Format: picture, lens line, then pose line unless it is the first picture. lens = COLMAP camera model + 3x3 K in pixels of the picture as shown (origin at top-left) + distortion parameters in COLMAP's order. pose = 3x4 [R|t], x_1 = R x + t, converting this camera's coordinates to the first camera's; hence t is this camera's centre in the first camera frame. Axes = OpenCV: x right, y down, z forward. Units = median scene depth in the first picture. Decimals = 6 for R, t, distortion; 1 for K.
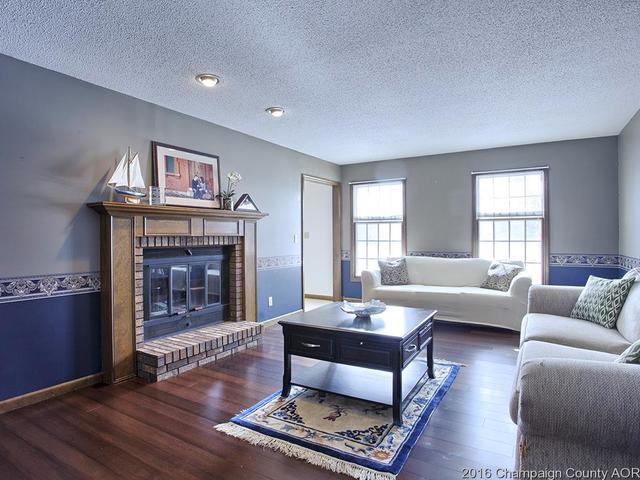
lens RADIAL K [[377.3, 0, 320.0], [0, 377.3, 240.0], [0, 0, 1]] dist [-0.086387, 0.030414]
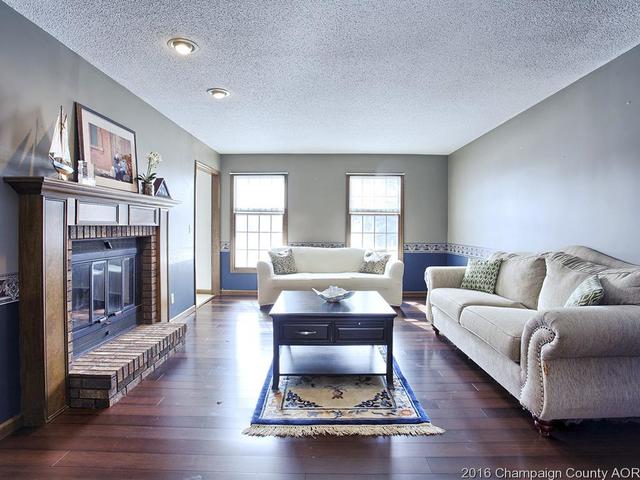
lens RADIAL K [[368.0, 0, 344.6], [0, 368.0, 233.4], [0, 0, 1]] dist [-0.085695, 0.024734]
pose [[0.844631, 0.002883, 0.535341, -0.336544], [-0.005598, 0.999978, 0.003446, 0.001814], [-0.535319, -0.005908, 0.844629, 0.067484]]
